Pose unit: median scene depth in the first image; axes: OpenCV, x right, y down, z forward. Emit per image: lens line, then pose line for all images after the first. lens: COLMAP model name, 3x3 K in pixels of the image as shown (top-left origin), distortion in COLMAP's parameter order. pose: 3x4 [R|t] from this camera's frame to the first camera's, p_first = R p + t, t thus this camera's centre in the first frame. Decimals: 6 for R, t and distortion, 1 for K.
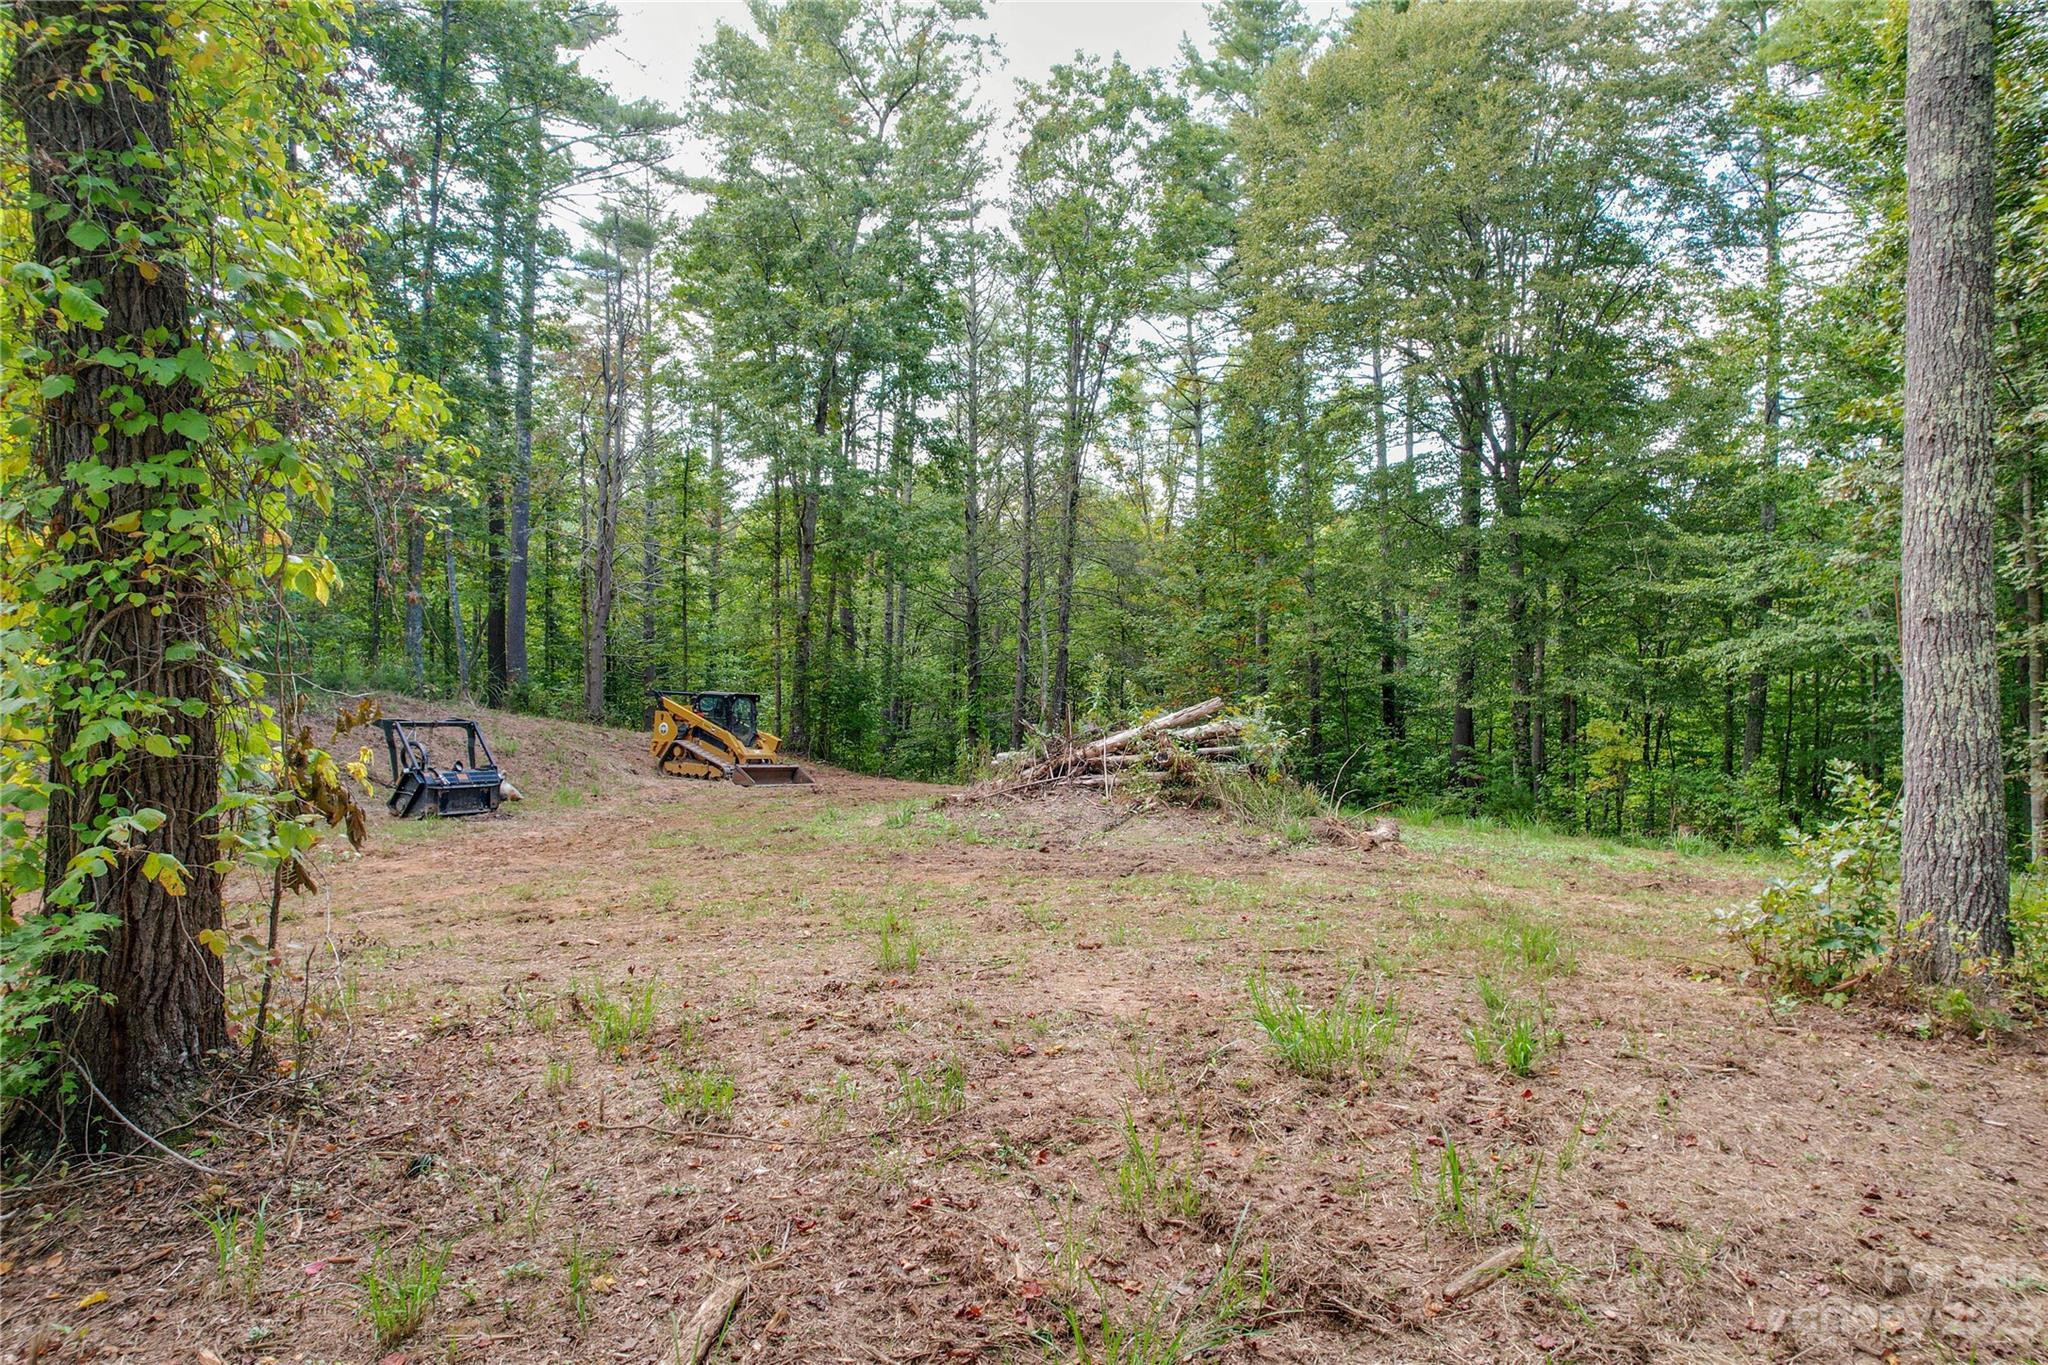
lens RADIAL K [[1312.6, 0, 1022.8], [0, 1312.6, 681.7], [0, 0, 1]] dist [-0.072735, 0.065539]
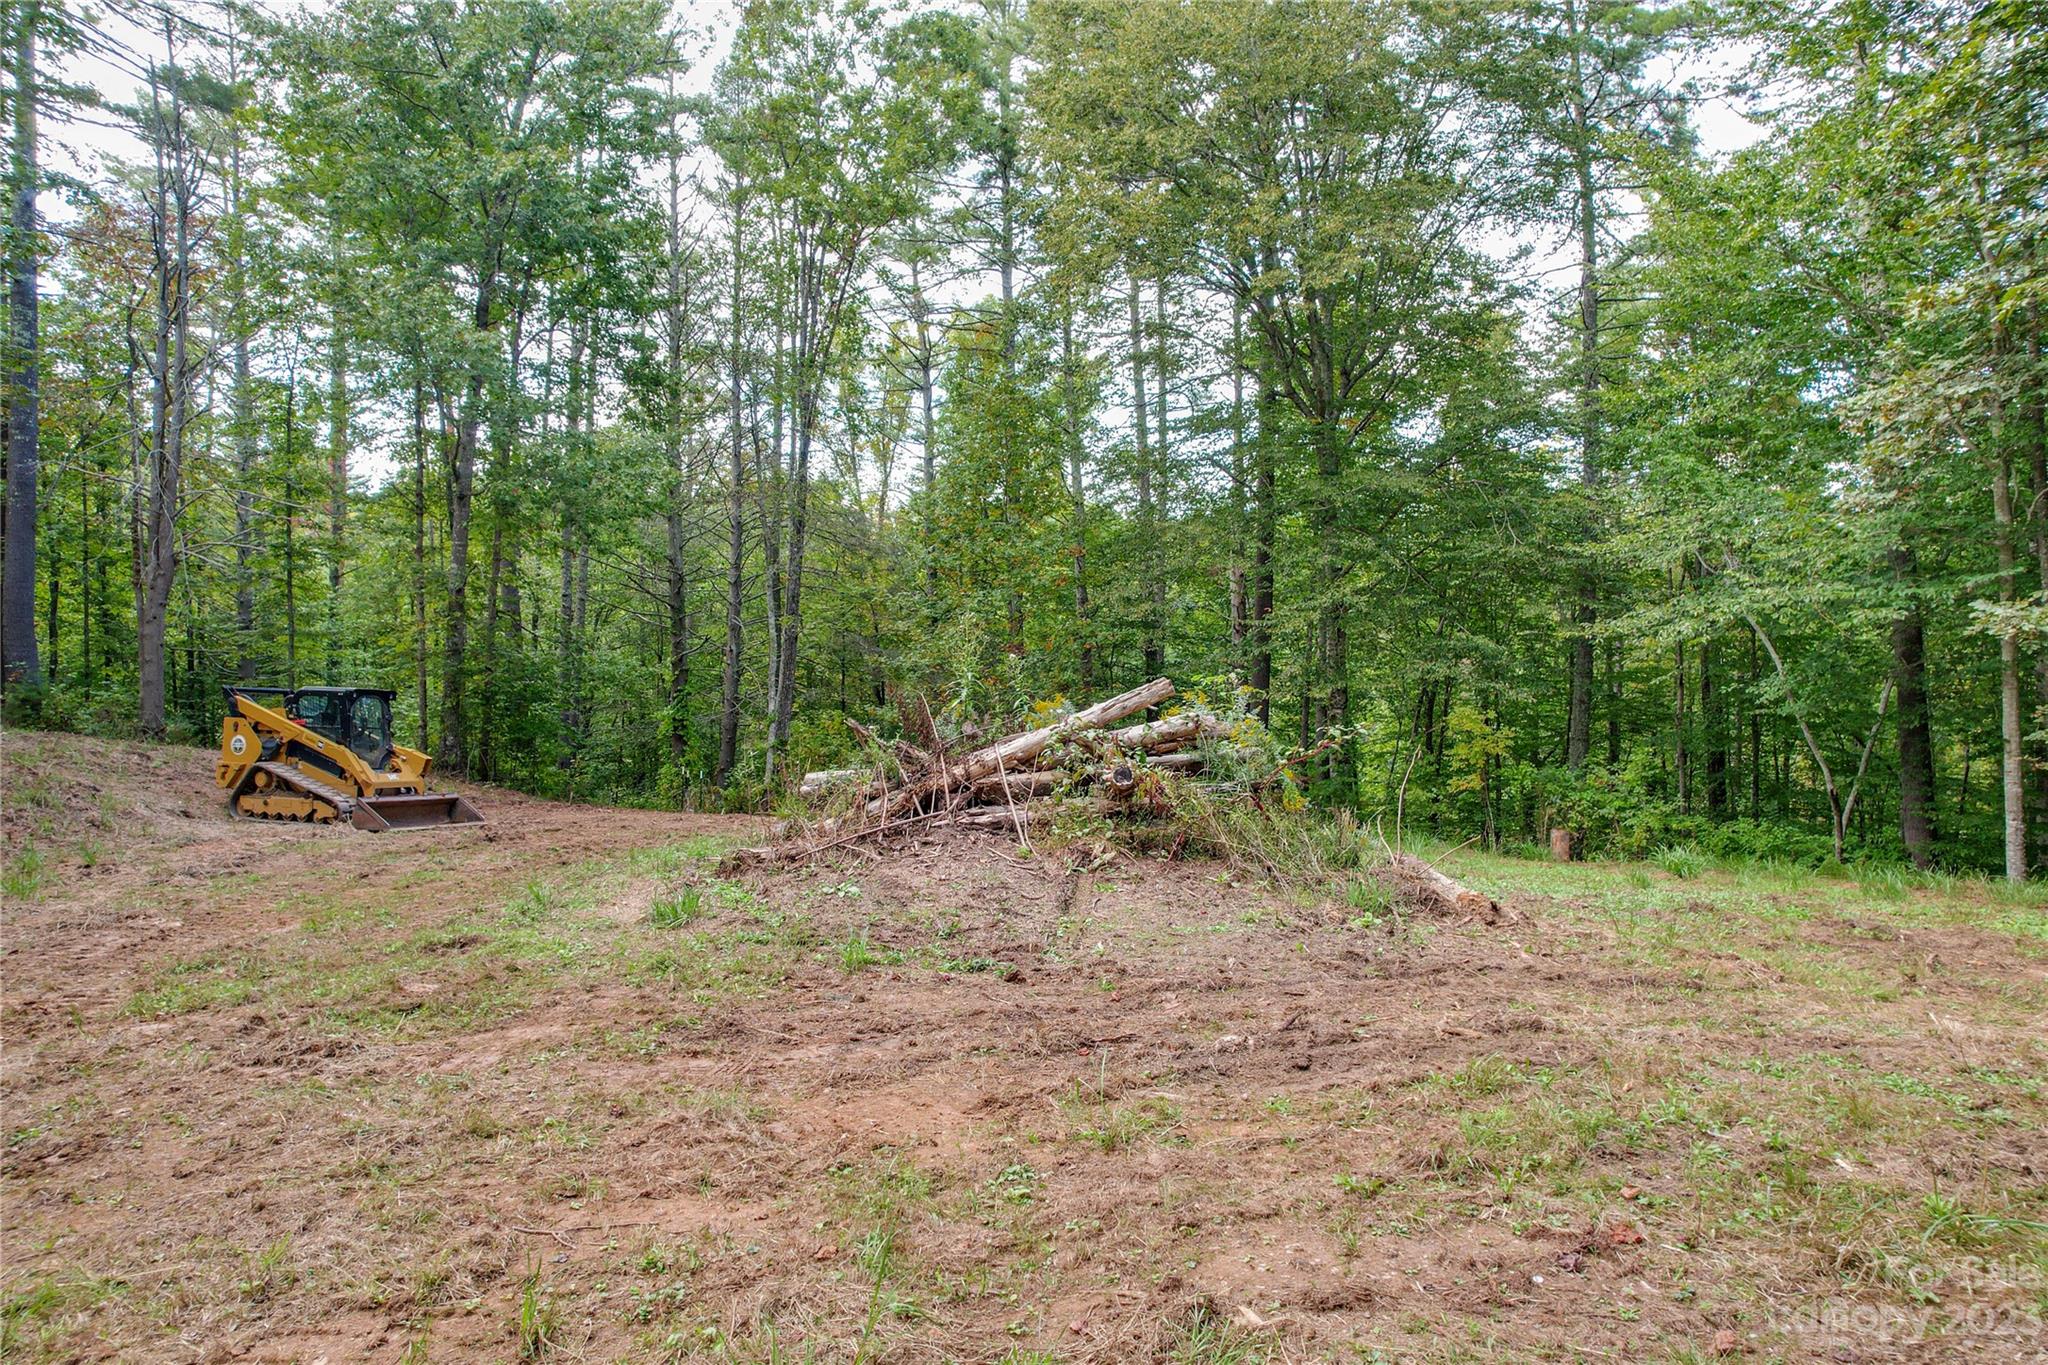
lens RADIAL K [[1312.6, 0, 1012.8], [0, 1312.6, 685.7], [0, 0, 1]] dist [-0.072735, 0.065539]
pose [[0.970238, -0.013044, 0.241800, -0.056677], [0.012594, 0.999915, 0.003405, 0.009367], [-0.241824, -0.000258, 0.970320, 0.289312]]
